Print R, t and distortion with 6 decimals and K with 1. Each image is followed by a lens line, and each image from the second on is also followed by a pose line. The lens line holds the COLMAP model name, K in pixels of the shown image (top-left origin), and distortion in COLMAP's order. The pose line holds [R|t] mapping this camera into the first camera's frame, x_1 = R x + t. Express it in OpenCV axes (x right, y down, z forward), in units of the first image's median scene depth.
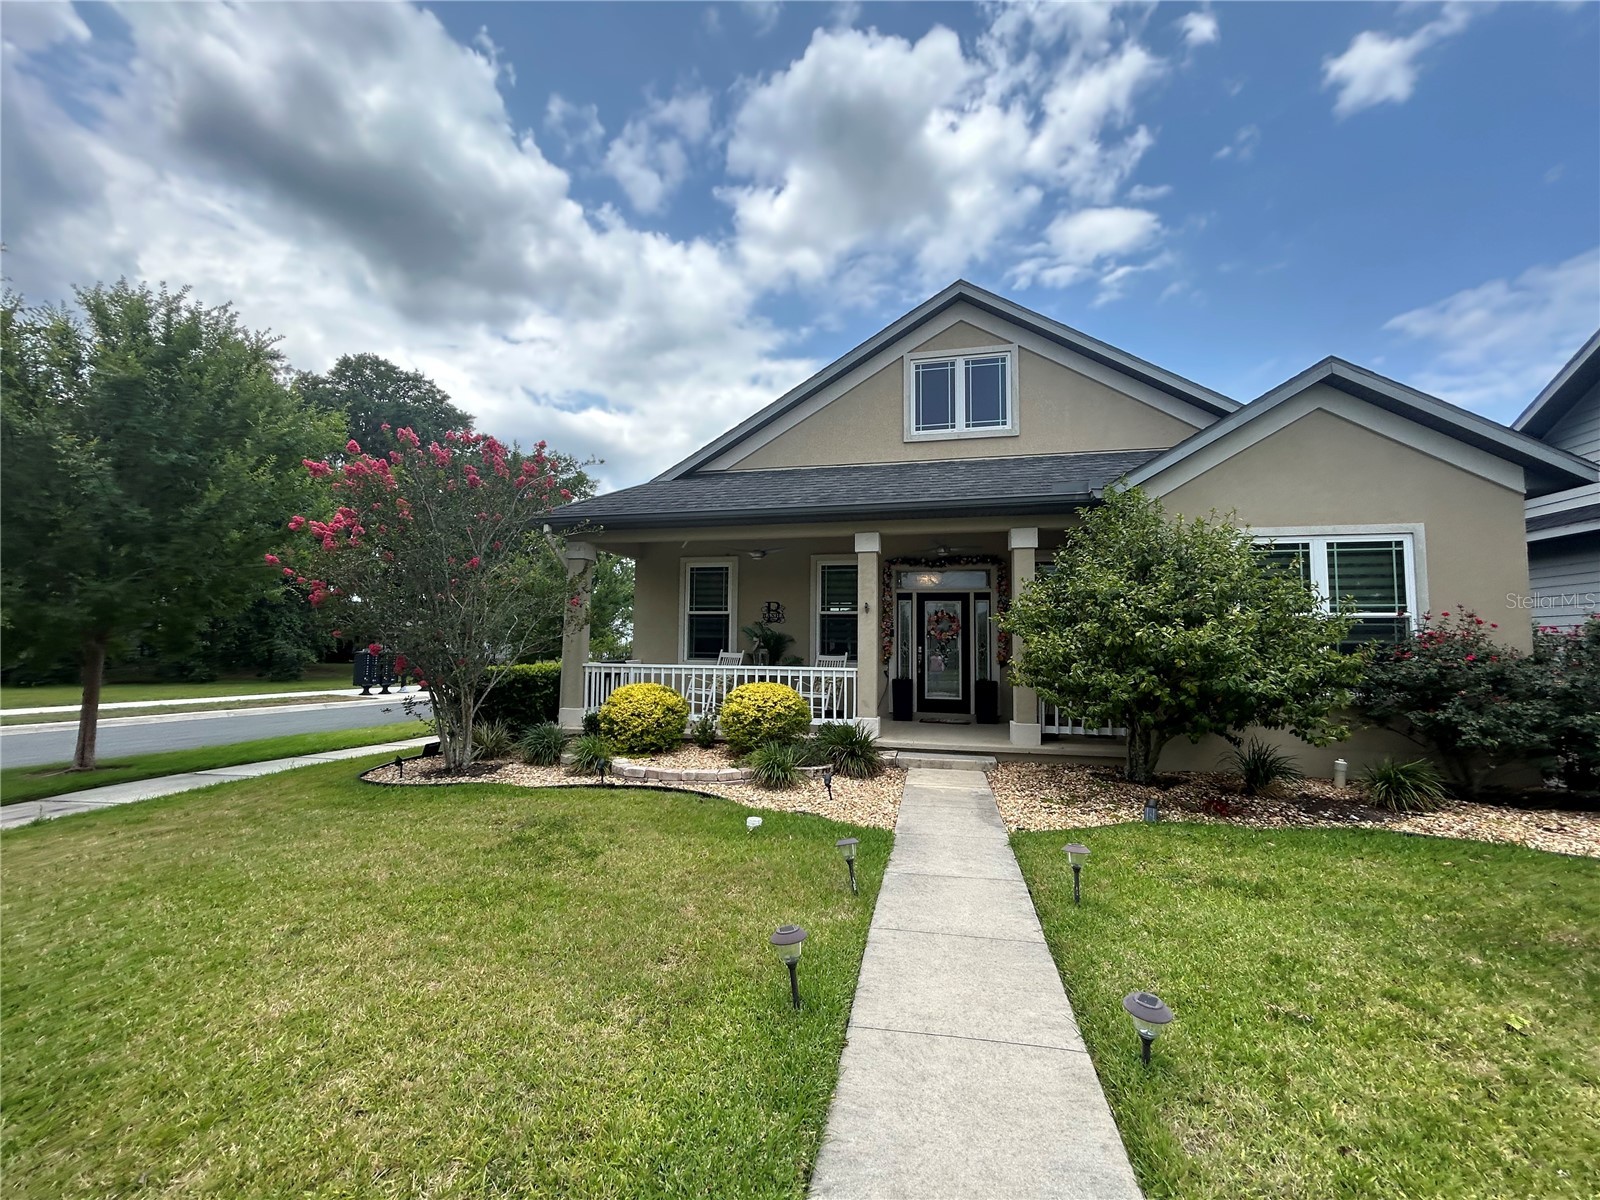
lens RADIAL K [[647.4, 0, 801.8], [0, 647.4, 603.3], [0, 0, 1]] dist [0.000514, 0.000323]
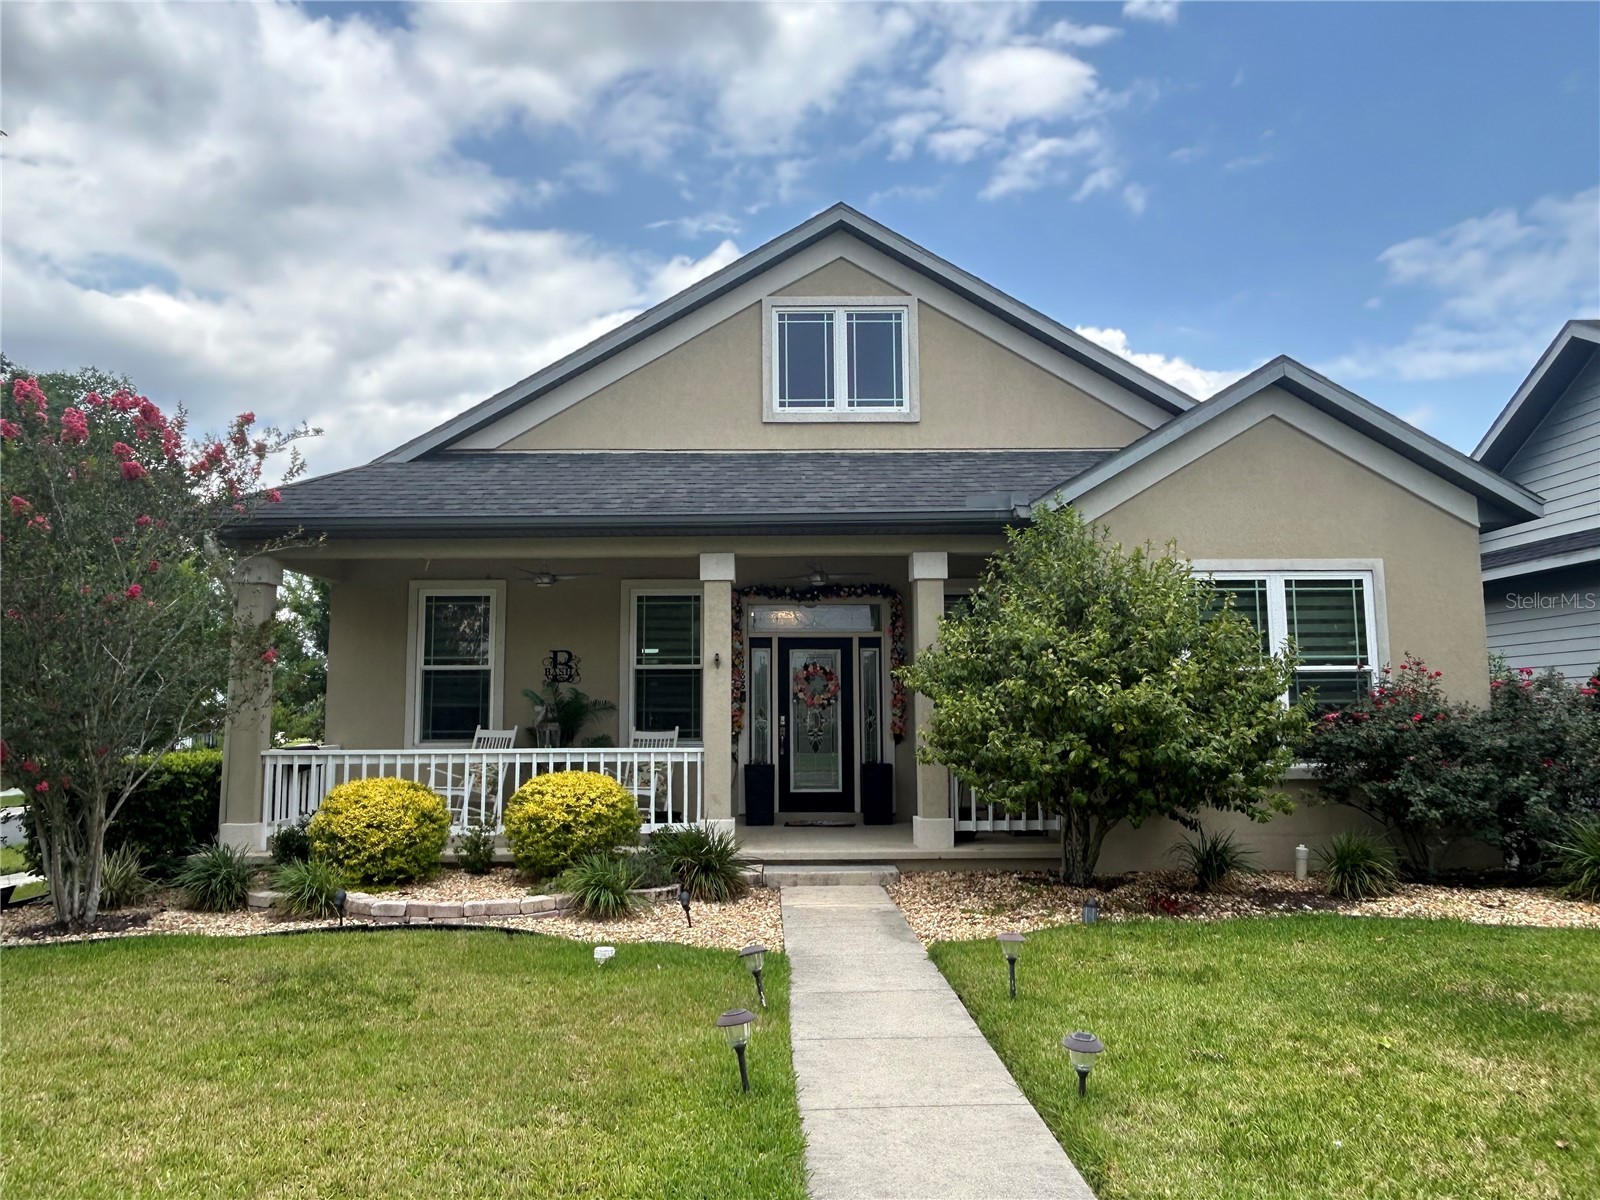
lens RADIAL K [[1083.2, 0, 800.2], [0, 1083.2, 592.2], [0, 0, 1]] dist [0.040953, -0.081609]
pose [[0.973296, 0.011139, 0.229284, -0.094813], [0.000497, 0.998718, -0.050626, -0.008805], [-0.229553, 0.049388, 0.972042, -0.188197]]
